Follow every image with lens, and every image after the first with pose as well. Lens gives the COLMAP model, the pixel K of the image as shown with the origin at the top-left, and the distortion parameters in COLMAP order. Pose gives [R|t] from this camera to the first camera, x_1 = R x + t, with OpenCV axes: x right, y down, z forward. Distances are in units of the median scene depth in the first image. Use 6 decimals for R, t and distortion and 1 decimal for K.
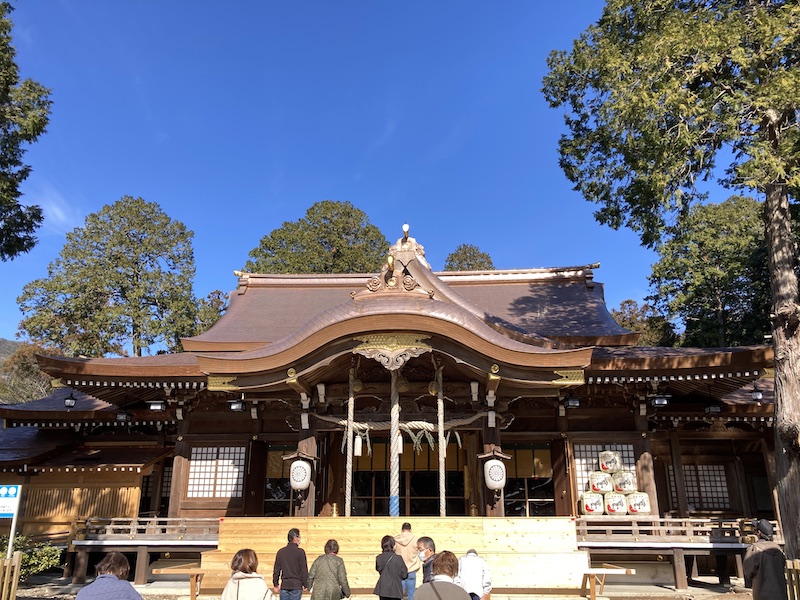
lens RADIAL K [[654.7, 0, 401.0], [0, 654.7, 315.2], [0, 0, 1]] dist [-0.002146, -0.004361]
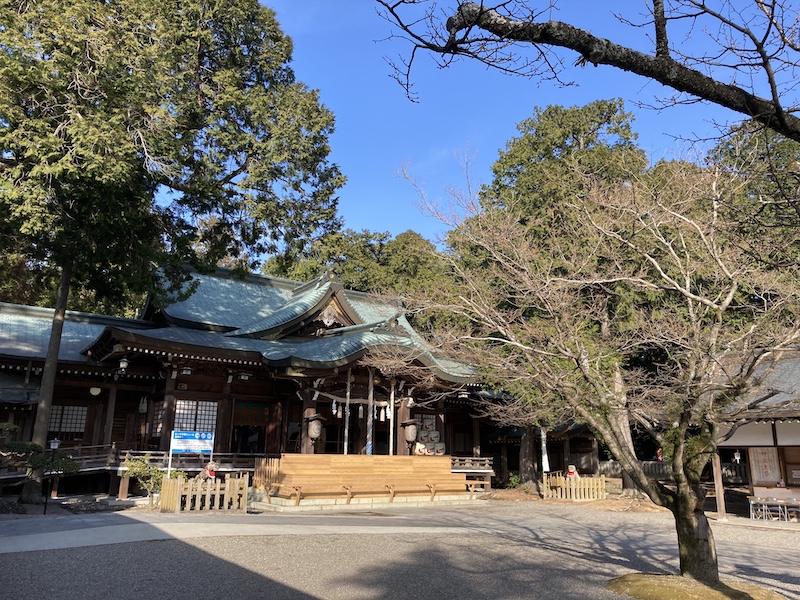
lens RADIAL K [[643.5, 0, 400.0], [0, 643.5, 300.0], [0, 0, 1]] dist [0.004248, -0.003861]
pose [[0.783464, 0.161662, 0.600041, -0.964656], [-0.204898, 0.978776, 0.003832, -0.118217], [-0.586687, -0.125949, 0.799960, -0.363358]]
